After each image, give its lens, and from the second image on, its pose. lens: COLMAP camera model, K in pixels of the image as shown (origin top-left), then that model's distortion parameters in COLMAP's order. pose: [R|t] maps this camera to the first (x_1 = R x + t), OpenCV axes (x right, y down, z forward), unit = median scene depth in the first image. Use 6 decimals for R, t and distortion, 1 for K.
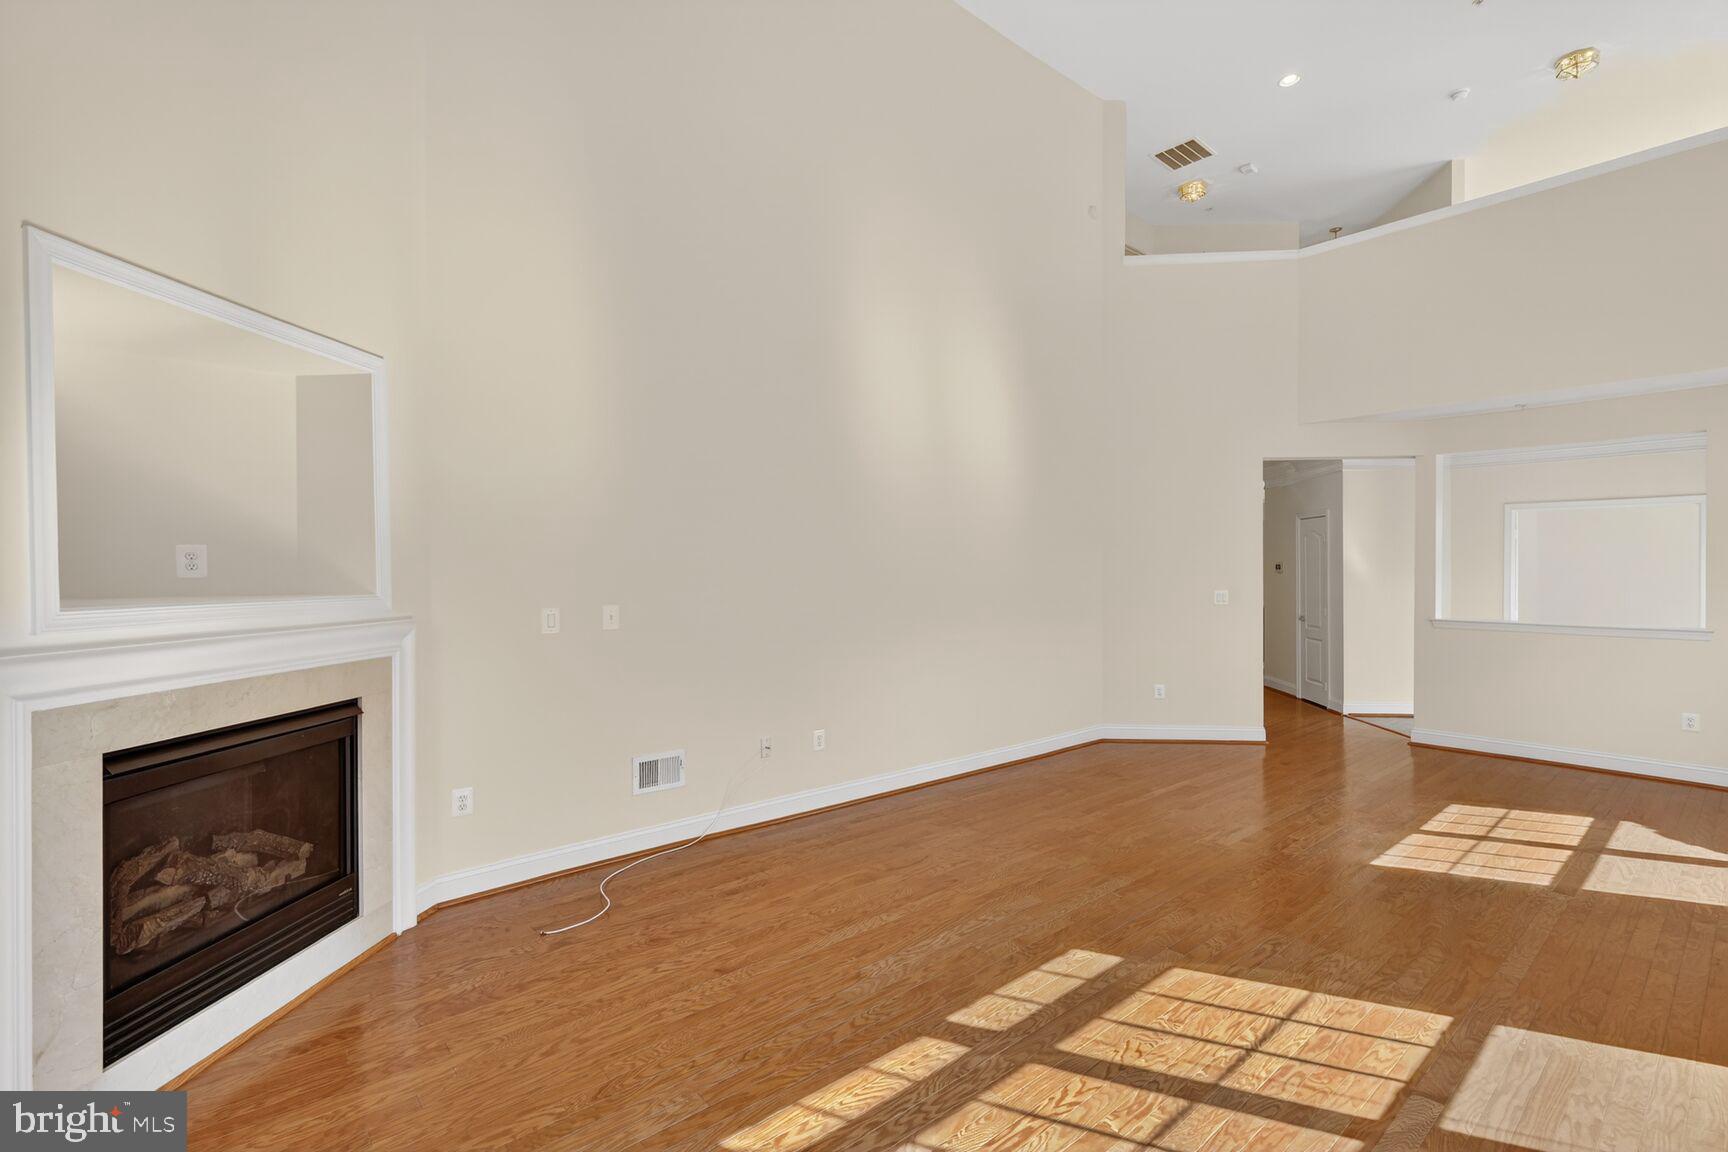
lens RADIAL K [[788.0, 0, 870.5], [0, 788.0, 573.7], [0, 0, 1]] dist [0.003431, 0.000129]
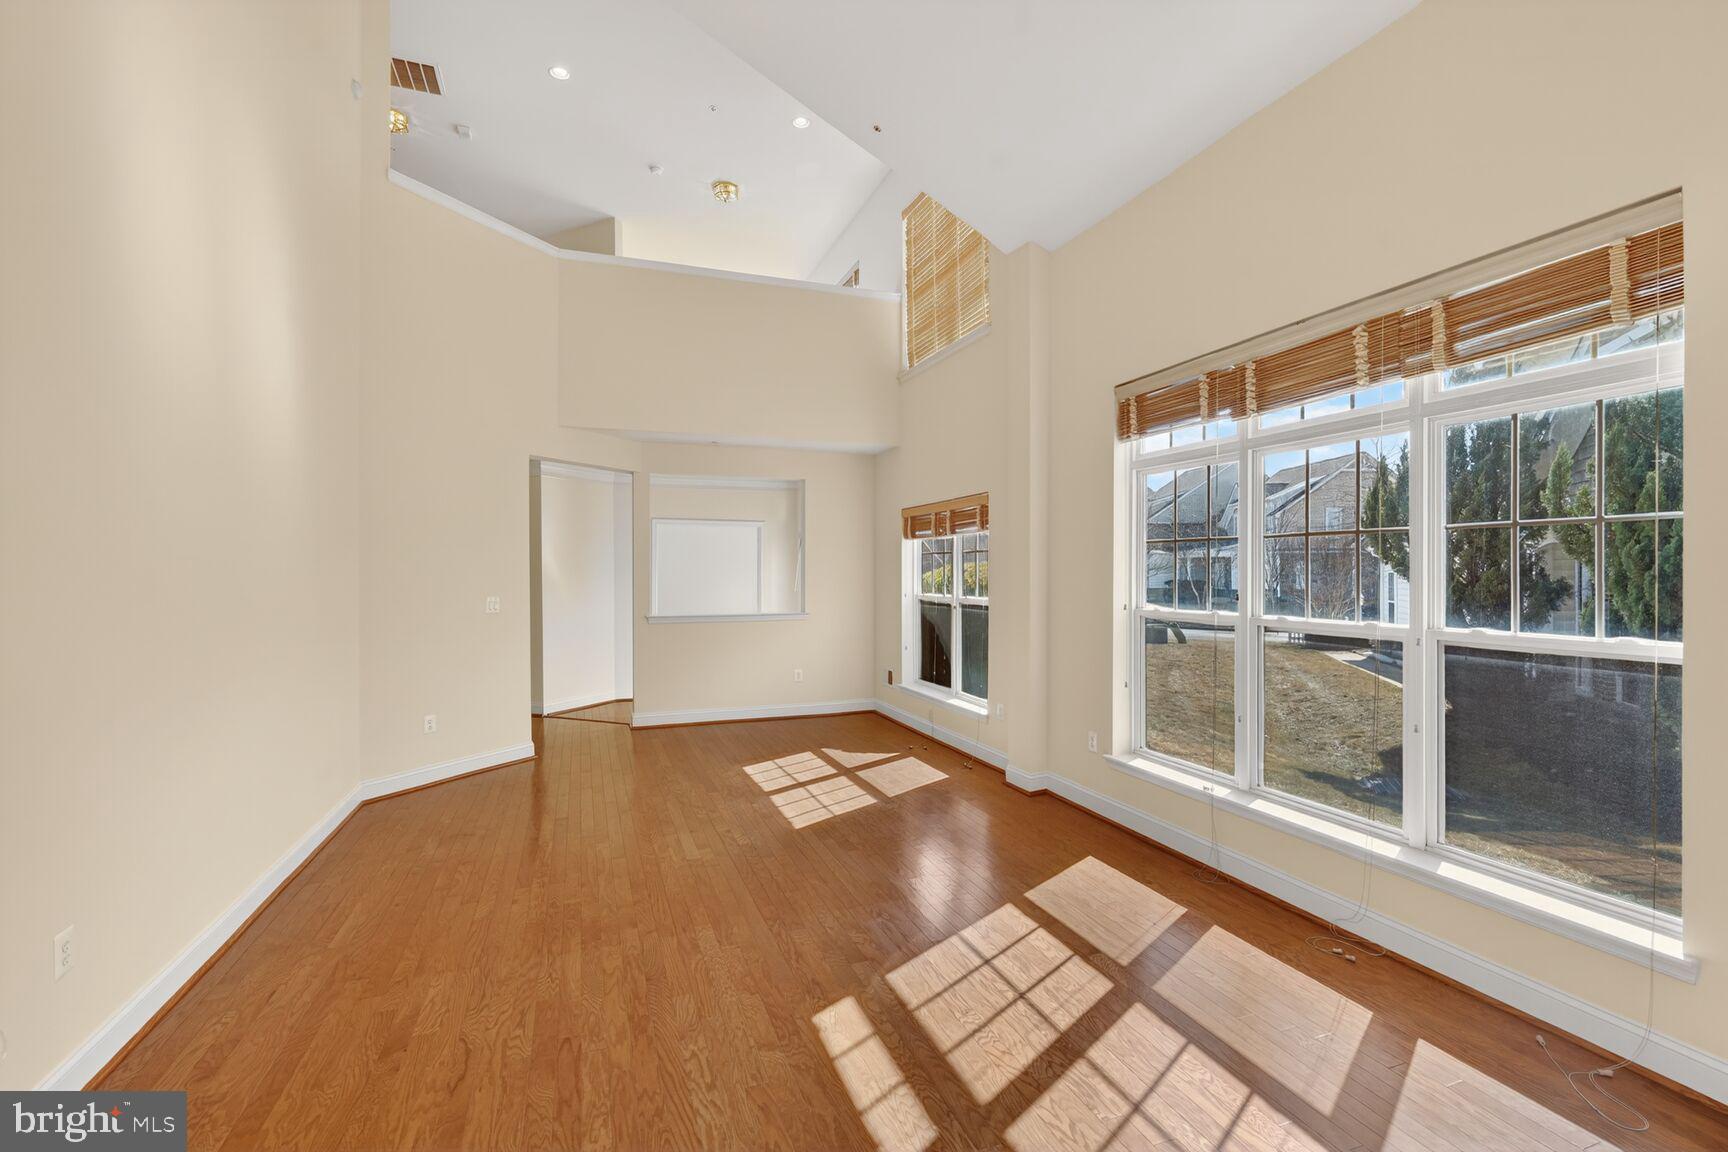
lens RADIAL K [[788.0, 0, 861.8], [0, 788.0, 571.3], [0, 0, 1]] dist [0.003431, 0.000129]
pose [[0.338132, -0.006507, 0.941076, -0.609423], [0.009847, 0.999946, 0.003376, -0.020307], [-0.941047, 0.008126, 0.338178, 0.742280]]
